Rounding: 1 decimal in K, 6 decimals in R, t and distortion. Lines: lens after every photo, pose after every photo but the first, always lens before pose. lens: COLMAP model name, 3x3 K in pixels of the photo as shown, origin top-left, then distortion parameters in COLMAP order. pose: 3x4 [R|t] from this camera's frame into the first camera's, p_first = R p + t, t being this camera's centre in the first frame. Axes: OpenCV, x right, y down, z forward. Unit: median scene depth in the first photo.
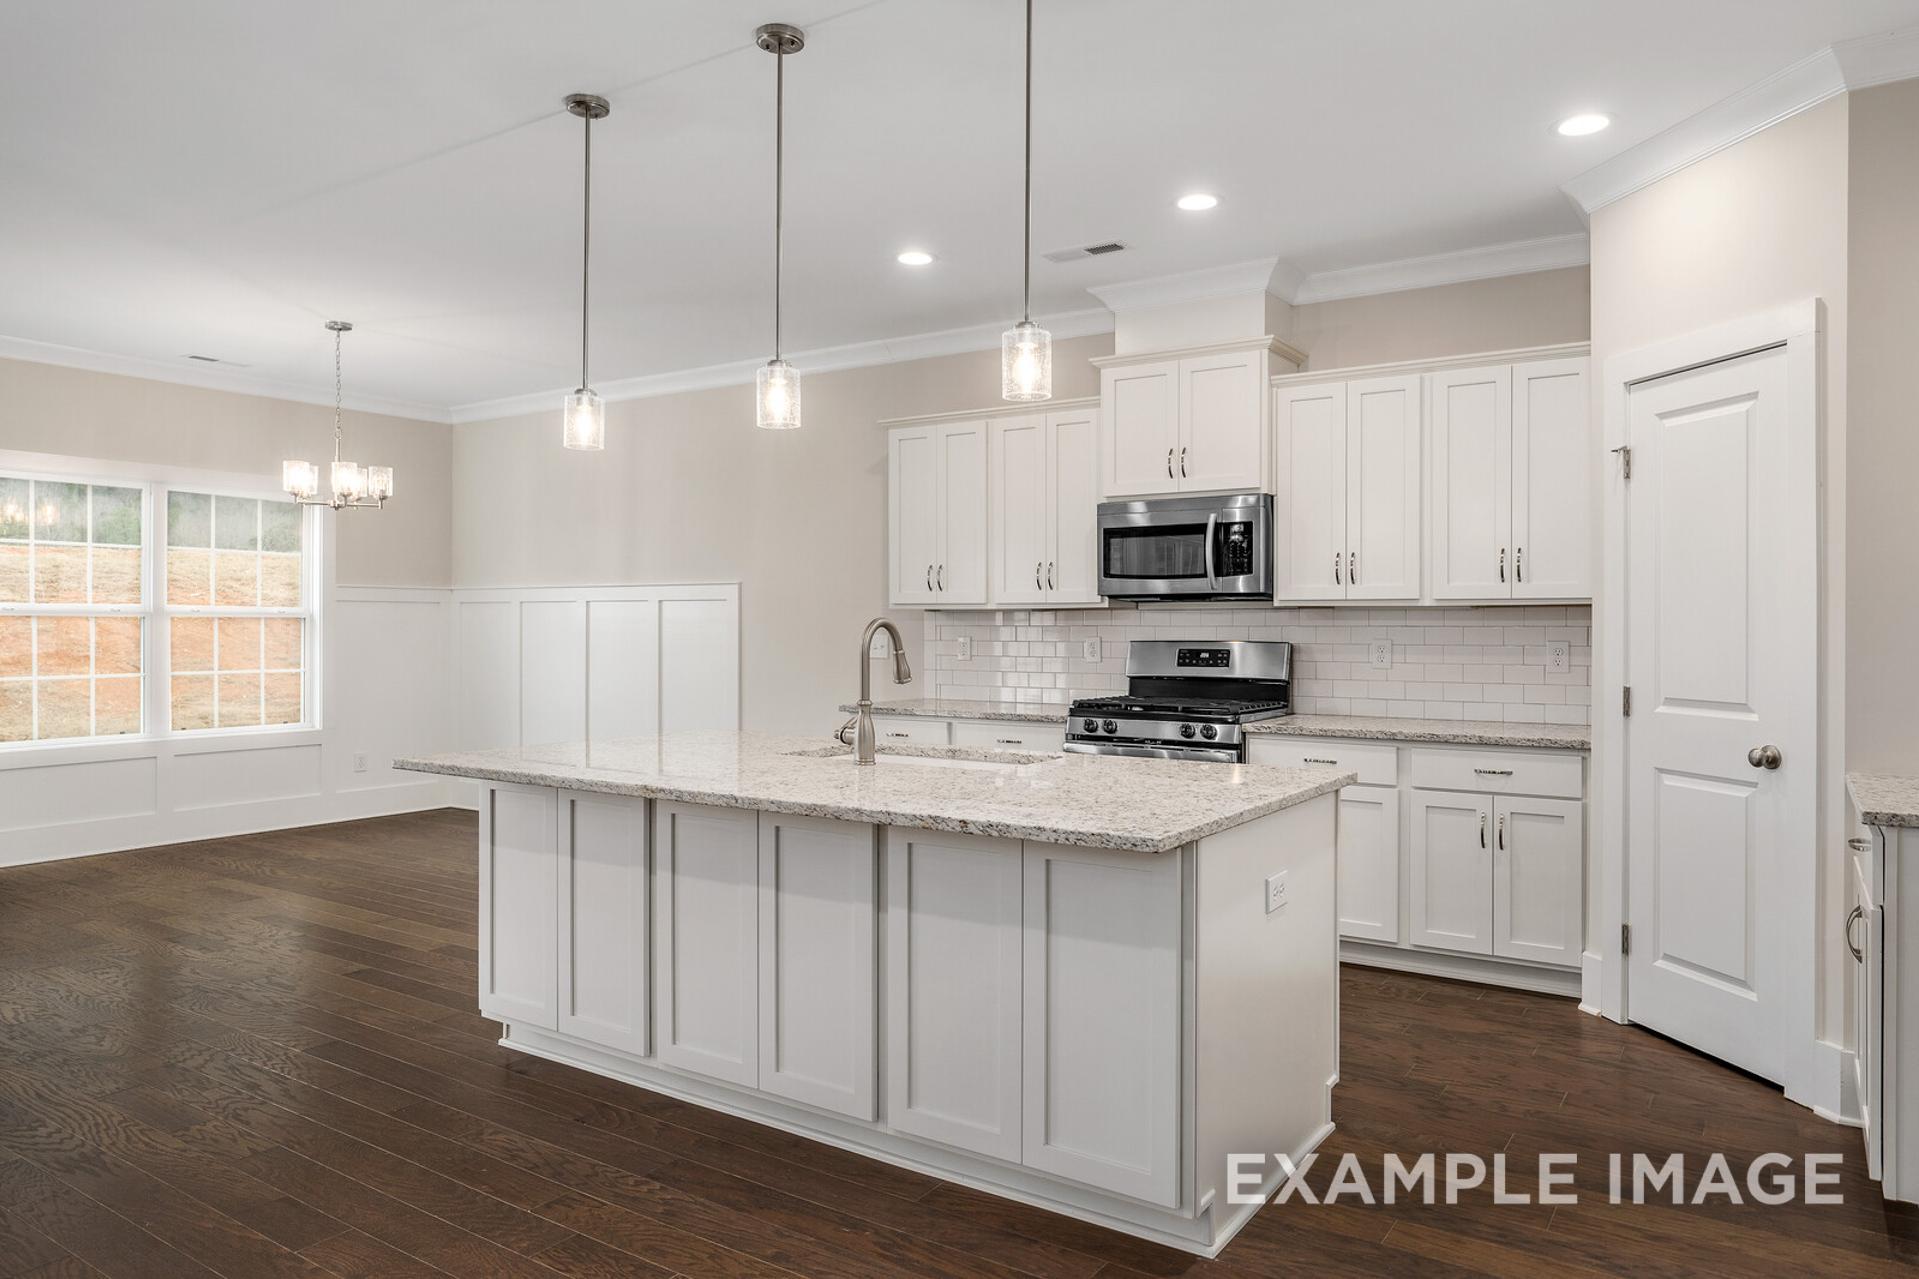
lens RADIAL K [[1226.2, 0, 973.4], [0, 1226.2, 637.4], [0, 0, 1]] dist [0.000731, 0.004240]
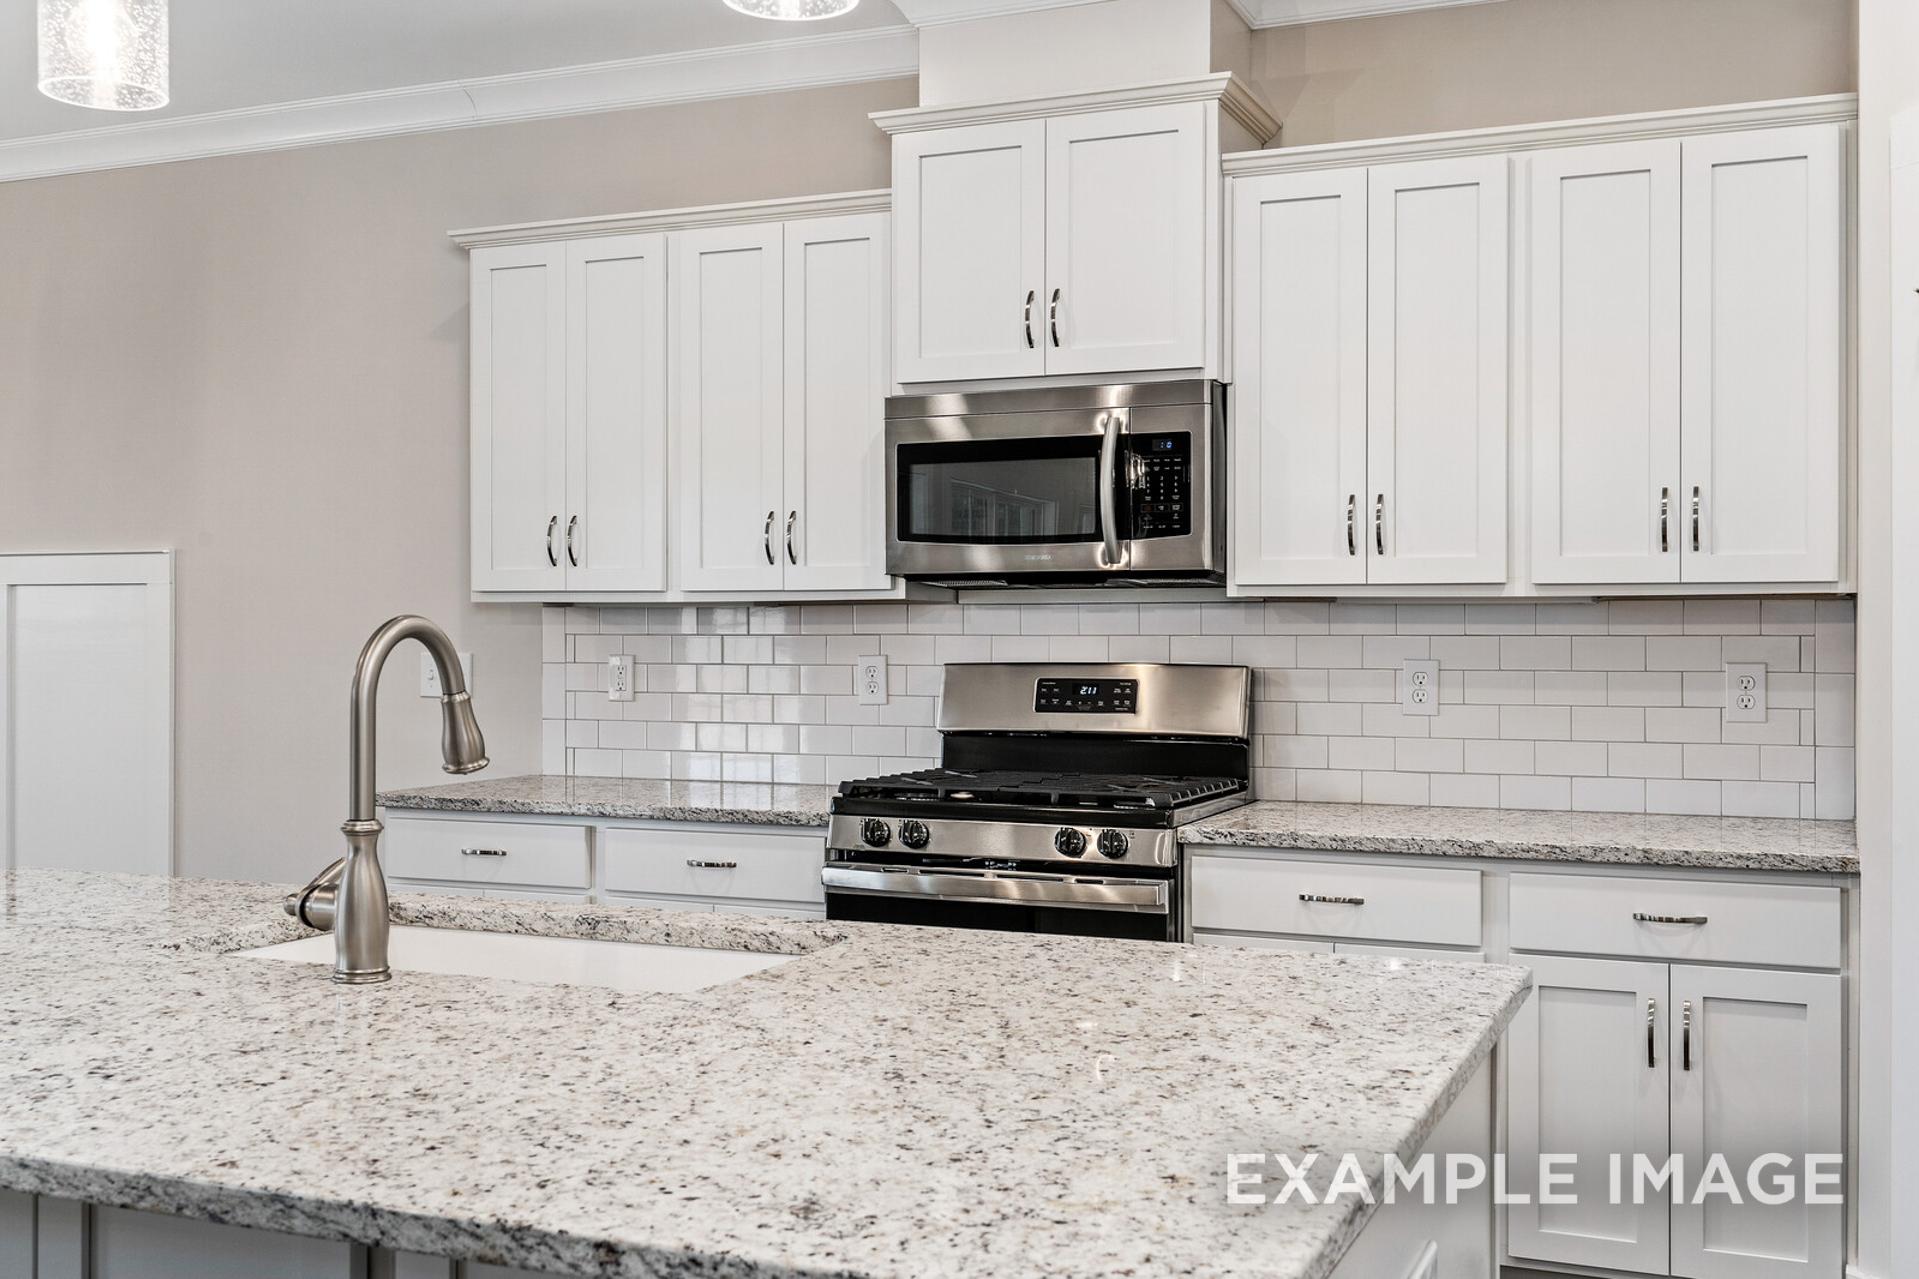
lens RADIAL K [[1929.1, 0, 1002.1], [0, 1929.1, 623.8], [0, 0, 1]] dist [-0.001064, 0.000000]
pose [[0.982486, 0.002530, 0.186320, -0.001130], [0.000644, 0.999856, -0.016972, -0.000169], [-0.186336, 0.016795, 0.982342, 0.210487]]
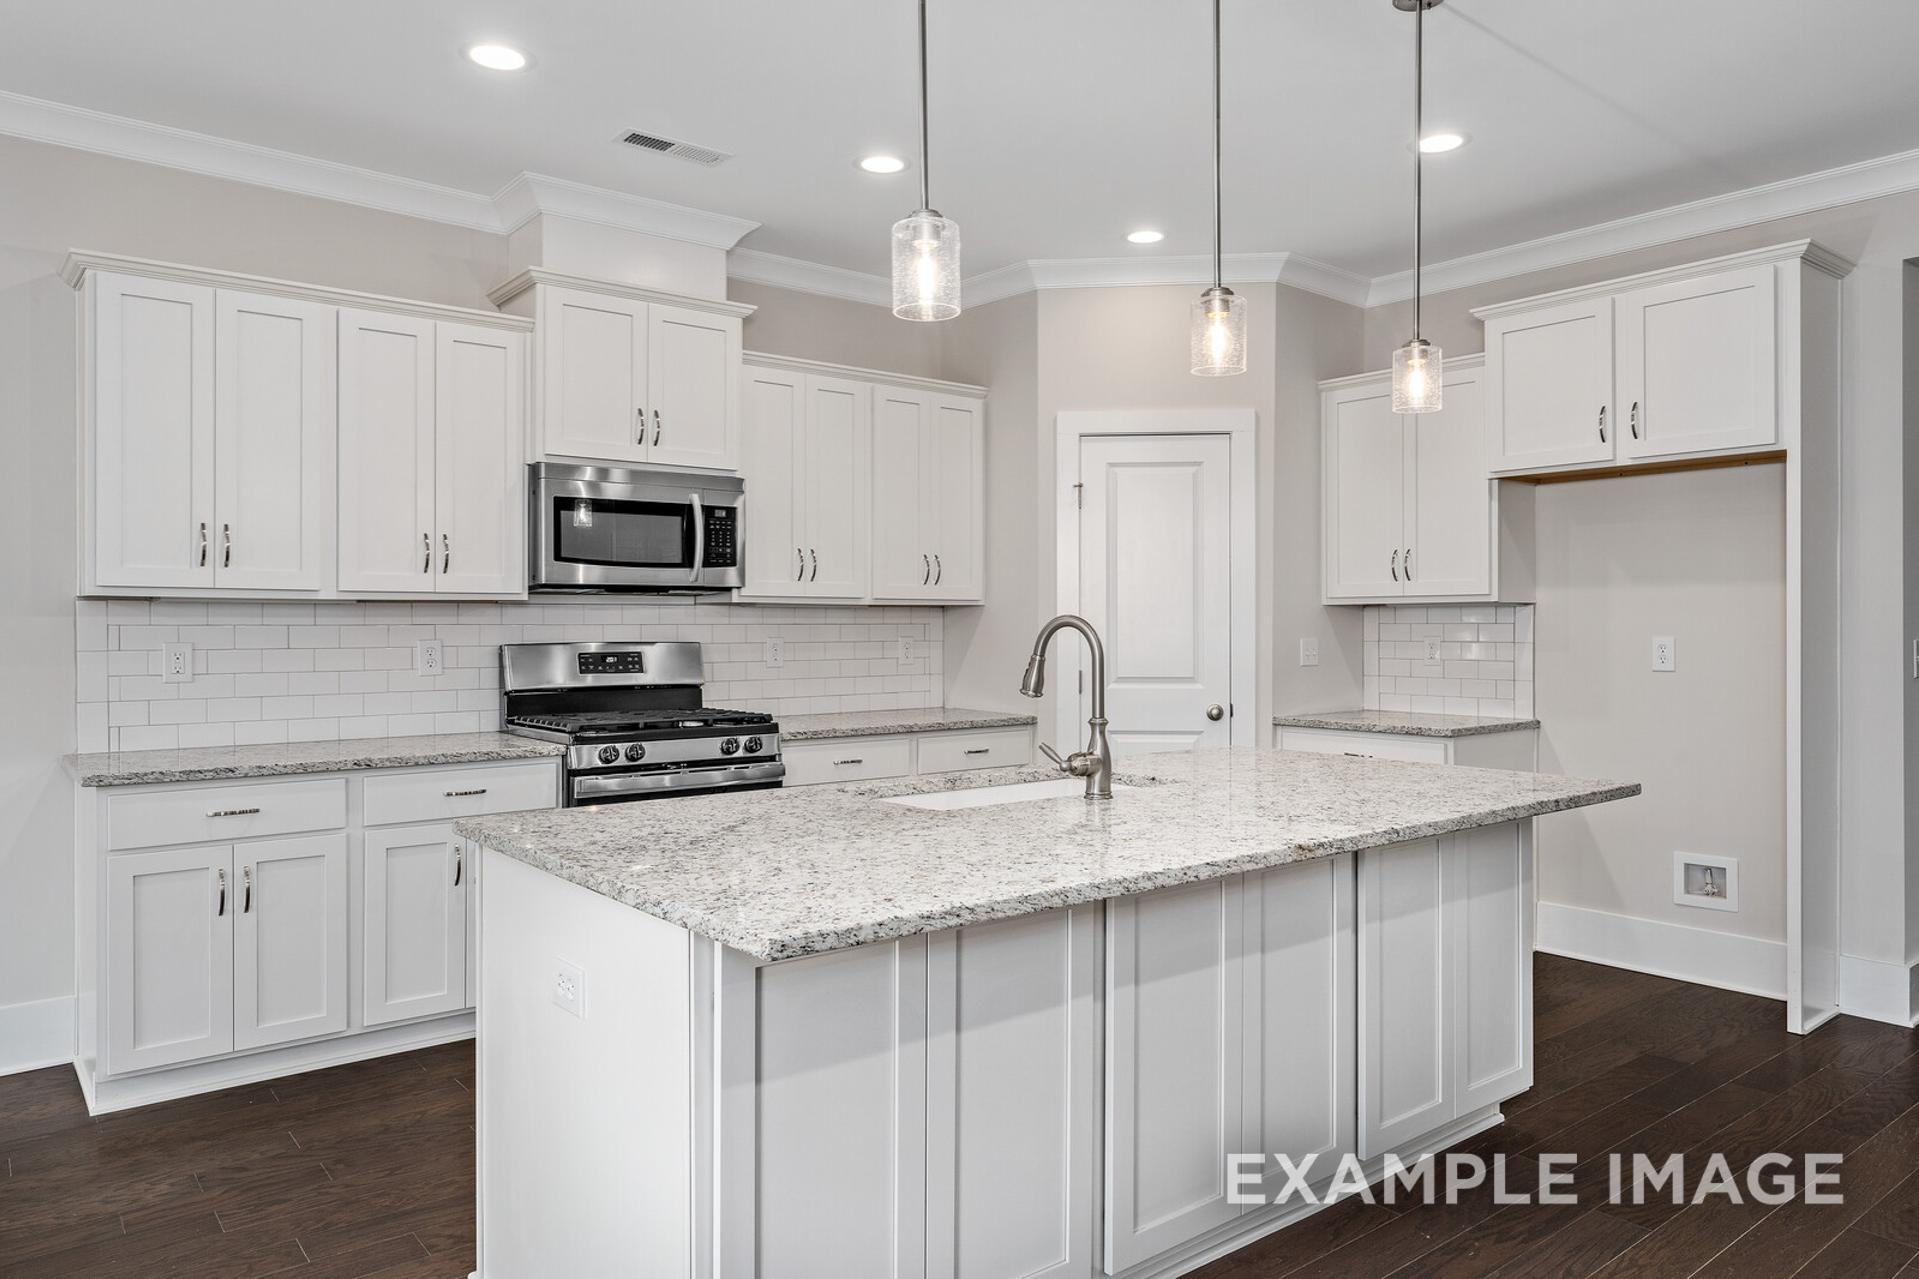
lens RADIAL K [[1226.2, 0, 865.2], [0, 1226.2, 649.7], [0, 0, 1]] dist [0.000731, 0.004240]
pose [[0.340968, -0.020012, 0.939862, -0.571635], [0.011725, 0.999786, 0.017034, -0.004616], [-0.940002, 0.005212, 0.341130, 0.588070]]
